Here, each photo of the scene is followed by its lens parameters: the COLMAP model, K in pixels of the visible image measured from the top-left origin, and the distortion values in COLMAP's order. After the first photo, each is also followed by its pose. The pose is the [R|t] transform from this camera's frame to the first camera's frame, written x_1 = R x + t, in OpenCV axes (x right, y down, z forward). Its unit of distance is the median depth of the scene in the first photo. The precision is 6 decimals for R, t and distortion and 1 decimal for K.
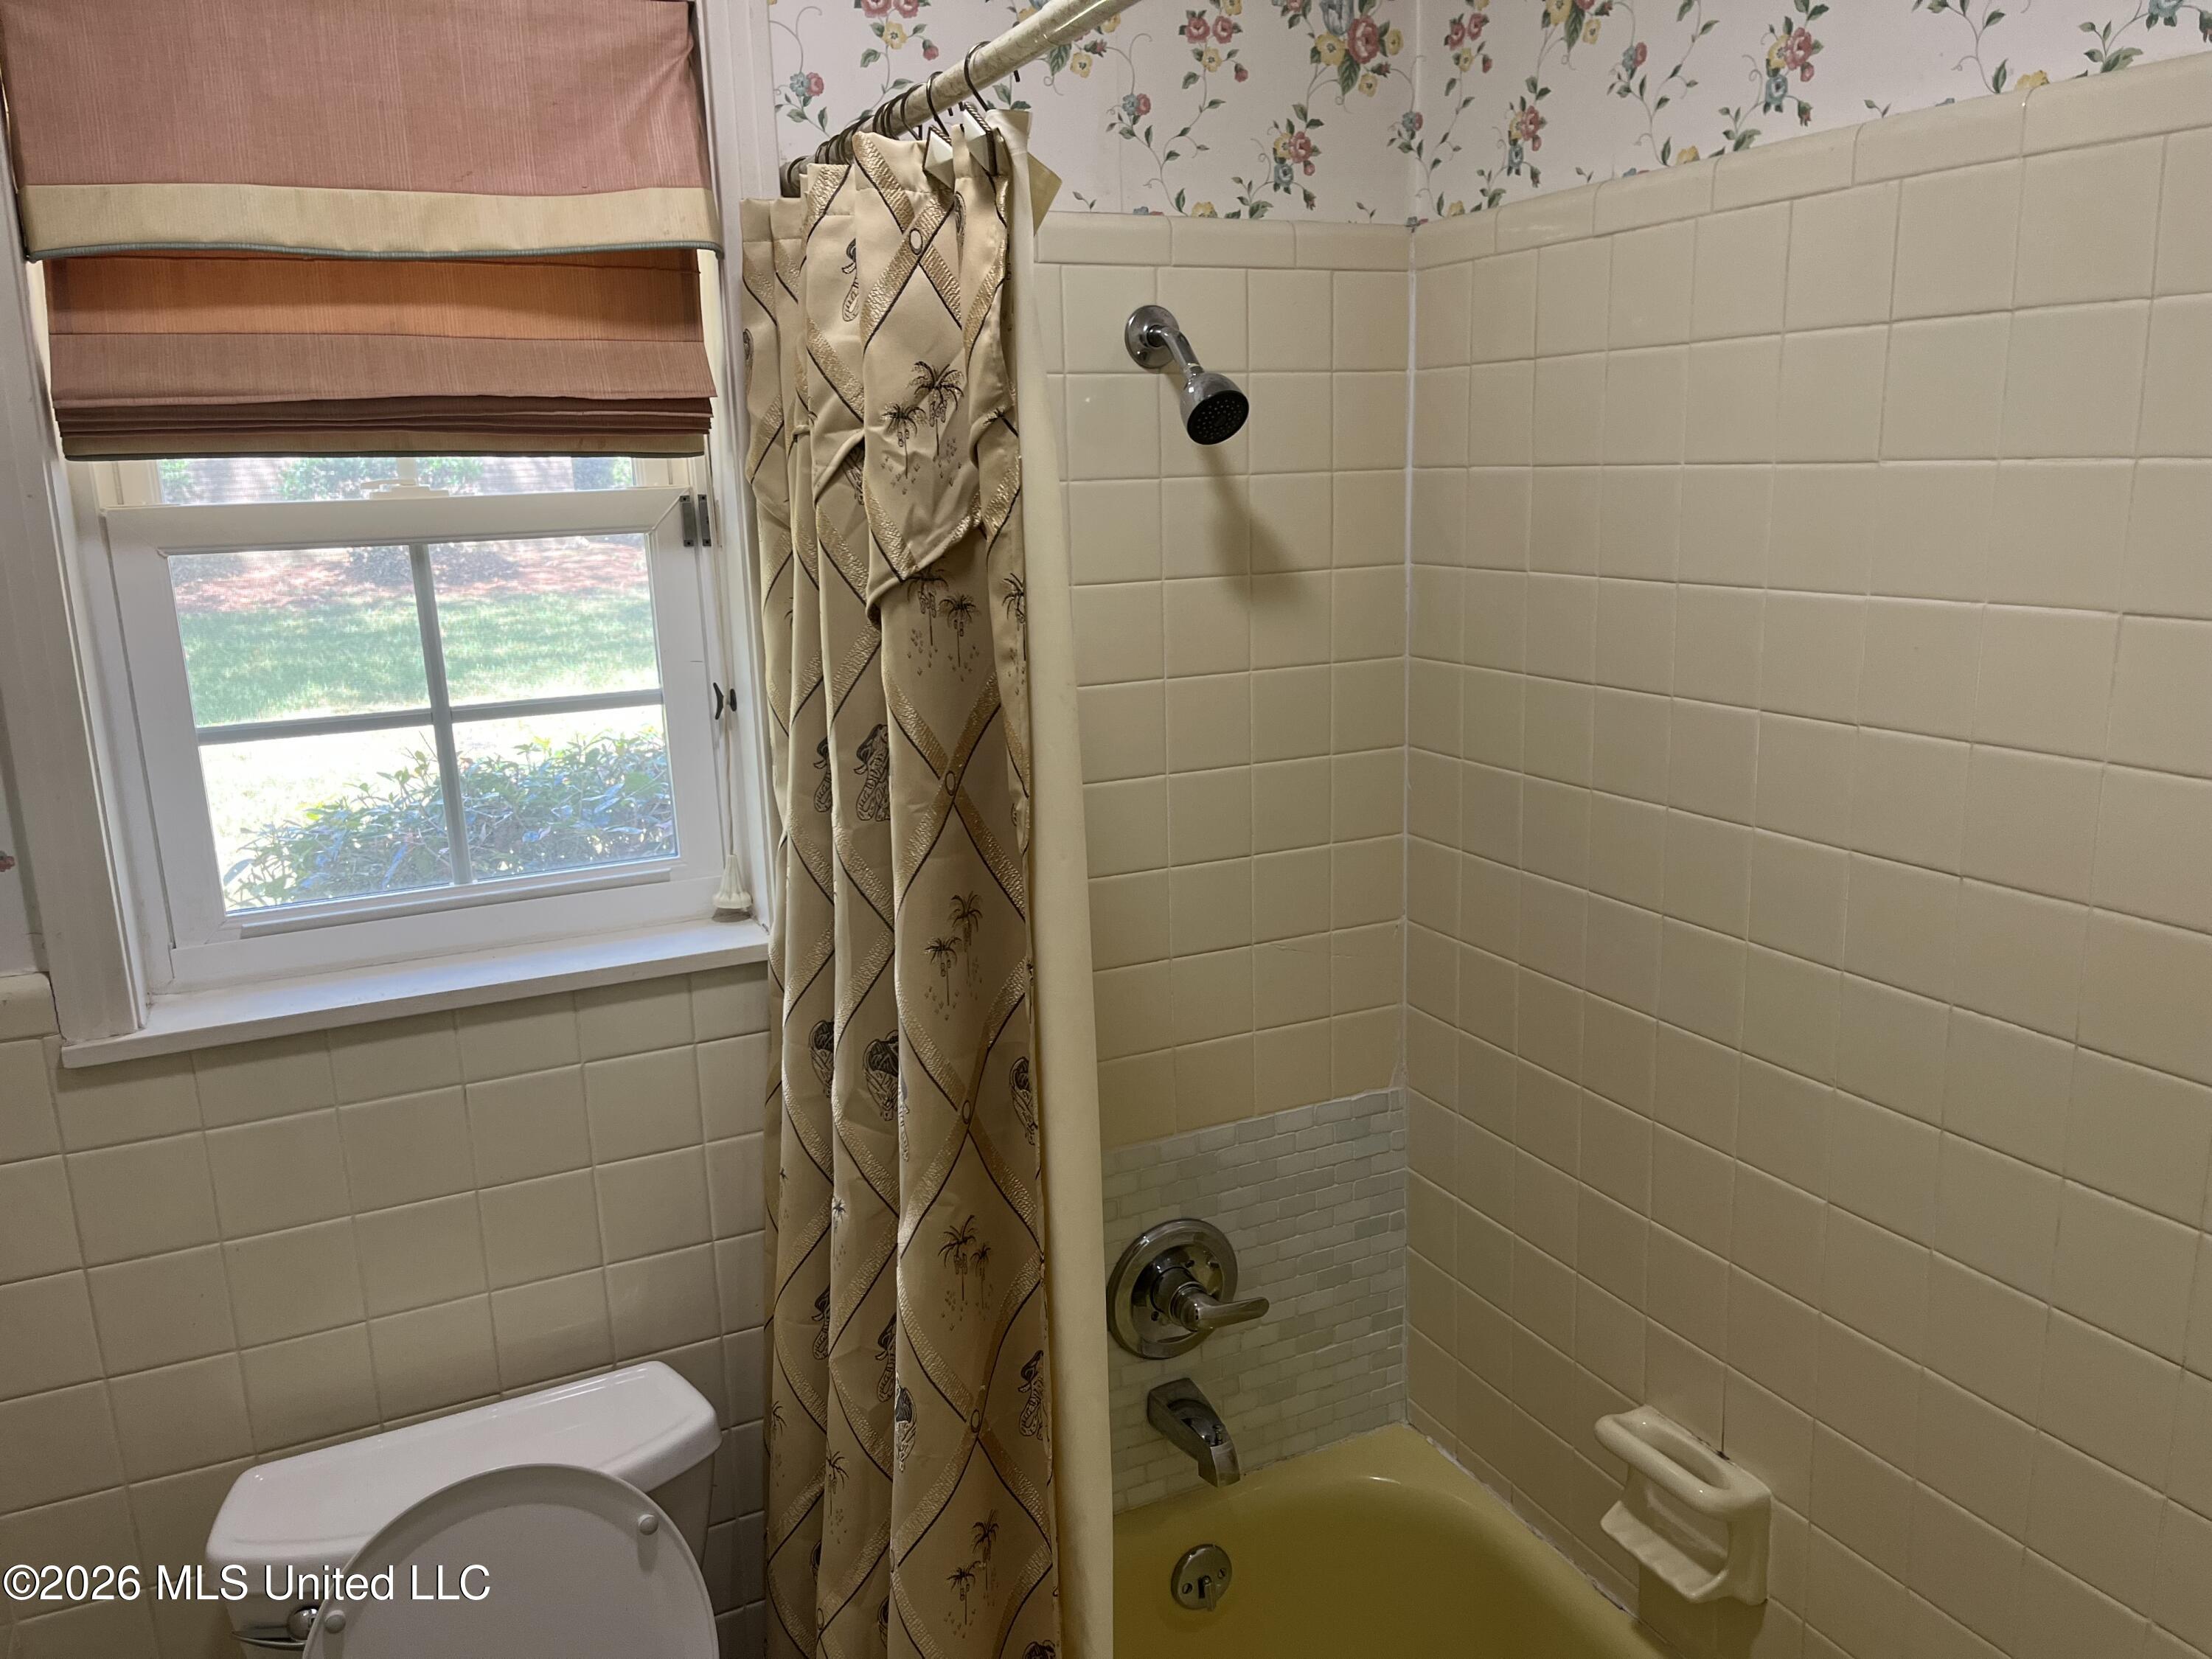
lens RADIAL K [[1681.6, 0, 1126.5], [0, 1681.6, 844.0], [0, 0, 1]] dist [0.067238, -0.088998]
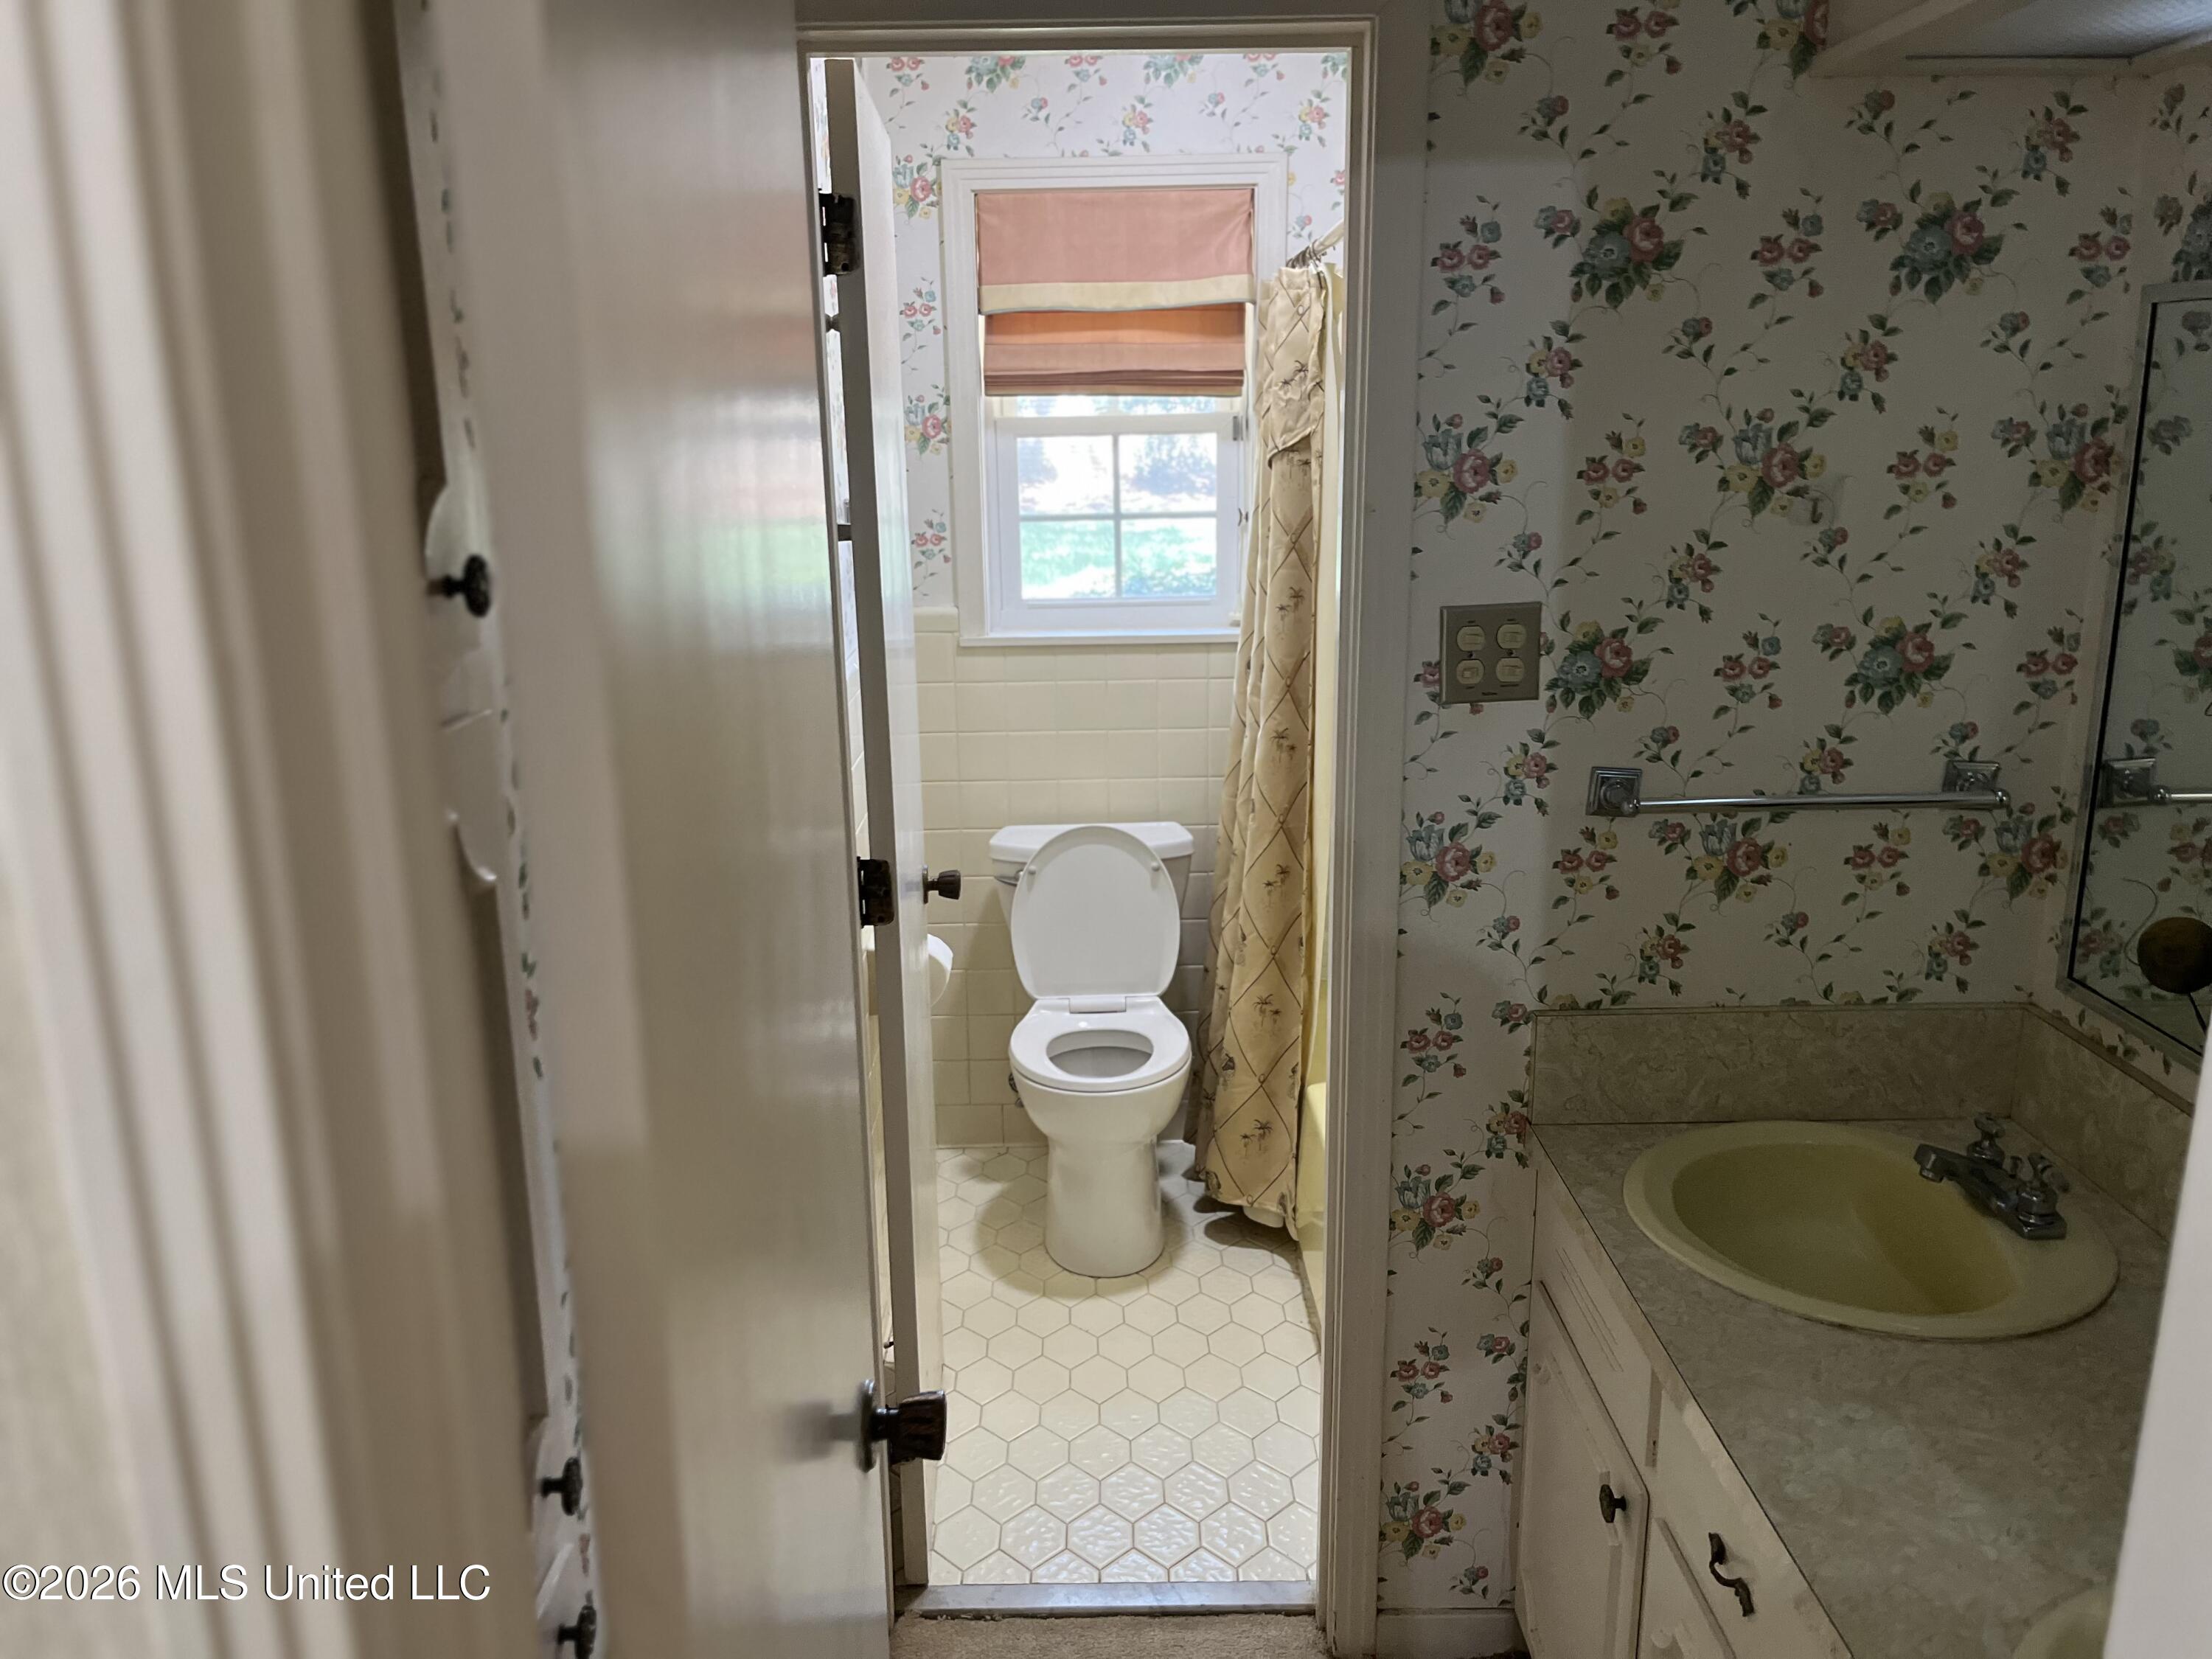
lens RADIAL K [[1681.6, 0, 1098.0], [0, 1681.6, 831.0], [0, 0, 1]] dist [0.067238, -0.088998]
pose [[0.899382, 0.122333, -0.419698, 0.605502], [-0.108737, 0.992477, 0.056270, 0.234873], [0.423424, -0.004972, 0.905918, -1.109382]]
